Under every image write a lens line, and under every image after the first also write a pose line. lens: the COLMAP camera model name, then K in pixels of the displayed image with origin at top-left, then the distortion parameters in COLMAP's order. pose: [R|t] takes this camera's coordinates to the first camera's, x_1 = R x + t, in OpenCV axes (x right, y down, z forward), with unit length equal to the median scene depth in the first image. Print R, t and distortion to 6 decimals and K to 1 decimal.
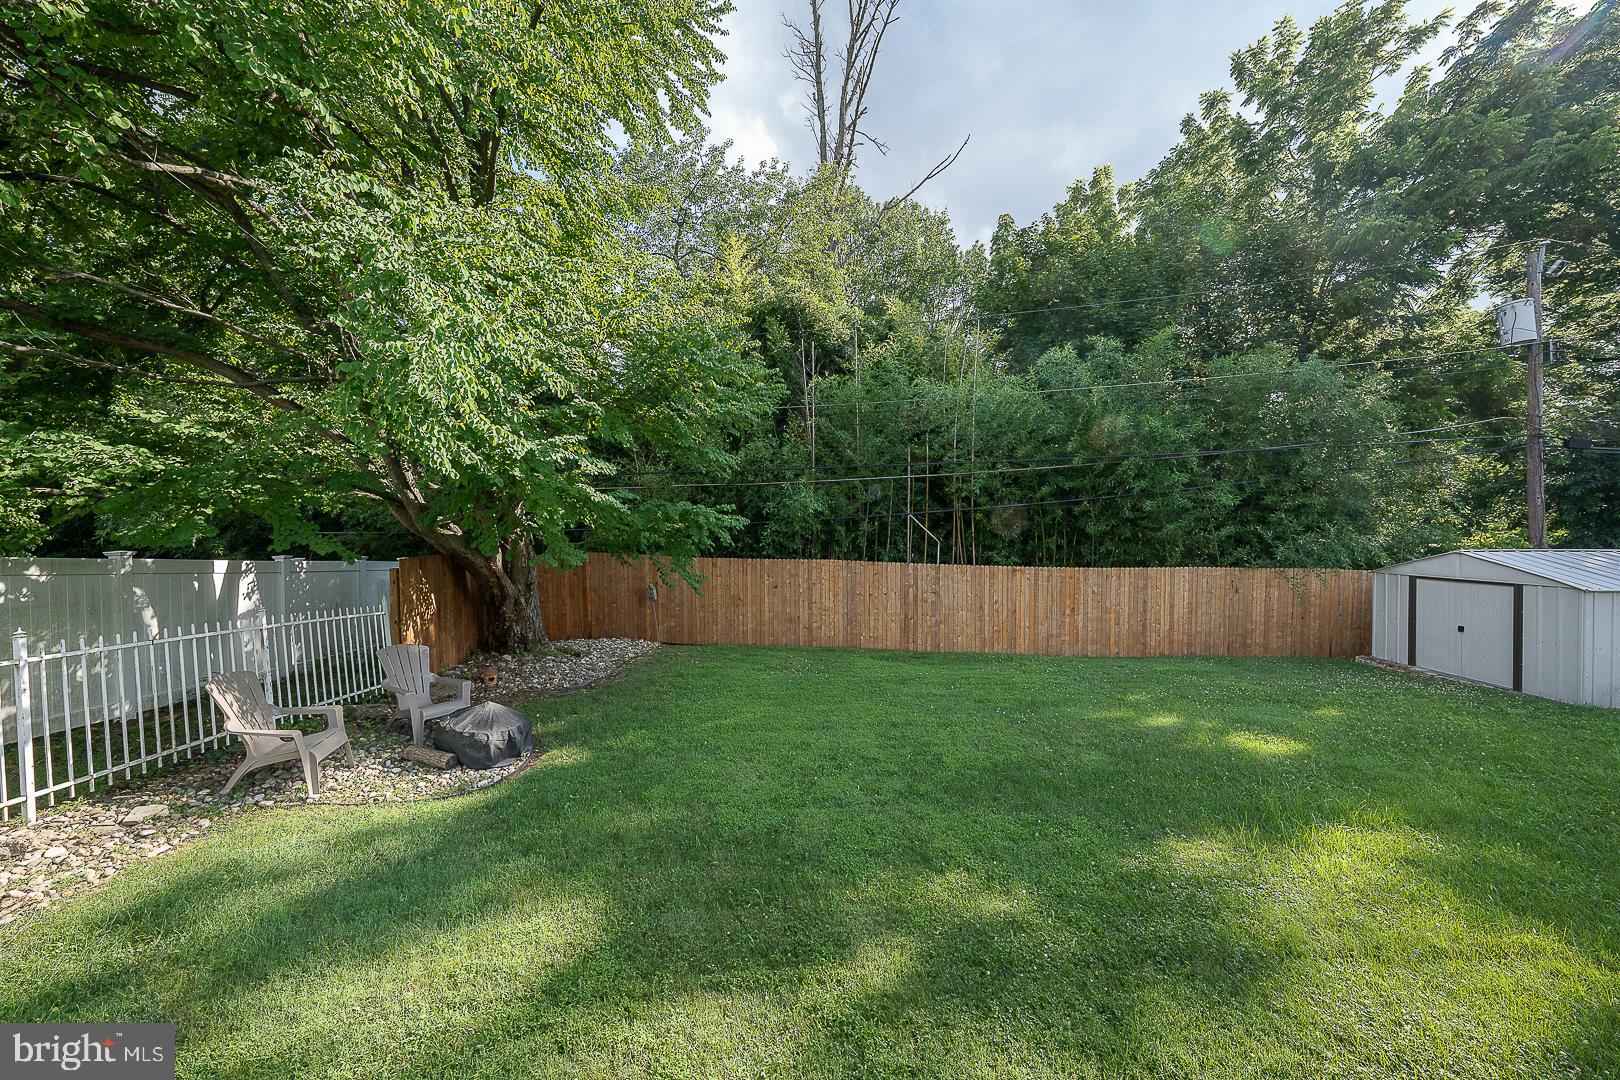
lens RADIAL K [[555.2, 0, 820.1], [0, 555.2, 540.6], [0, 0, 1]] dist [-0.022891, 0.003725]
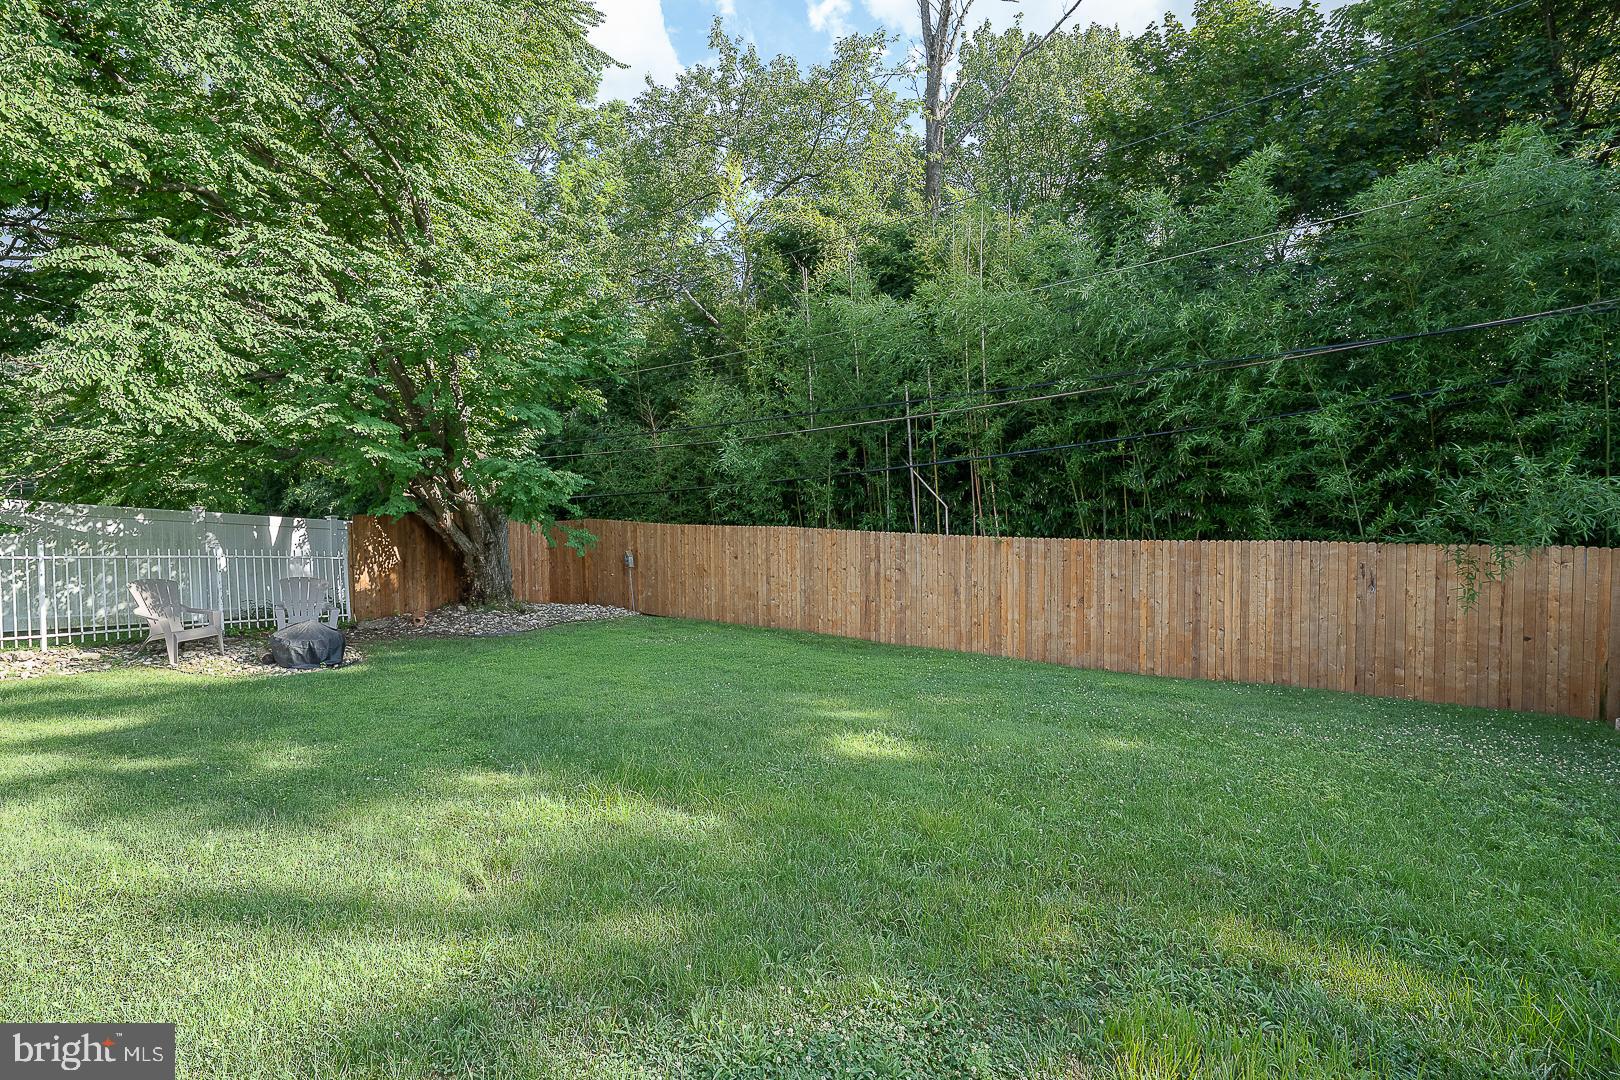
lens RADIAL K [[725.7, 0, 815.3], [0, 725.7, 538.5], [0, 0, 1]] dist [-0.003817, -0.000671]
pose [[0.880326, 0.013080, -0.474189, 0.595089], [-0.006164, 0.999851, 0.016138, 0.035149], [0.474330, -0.011283, 0.880275, 0.043202]]
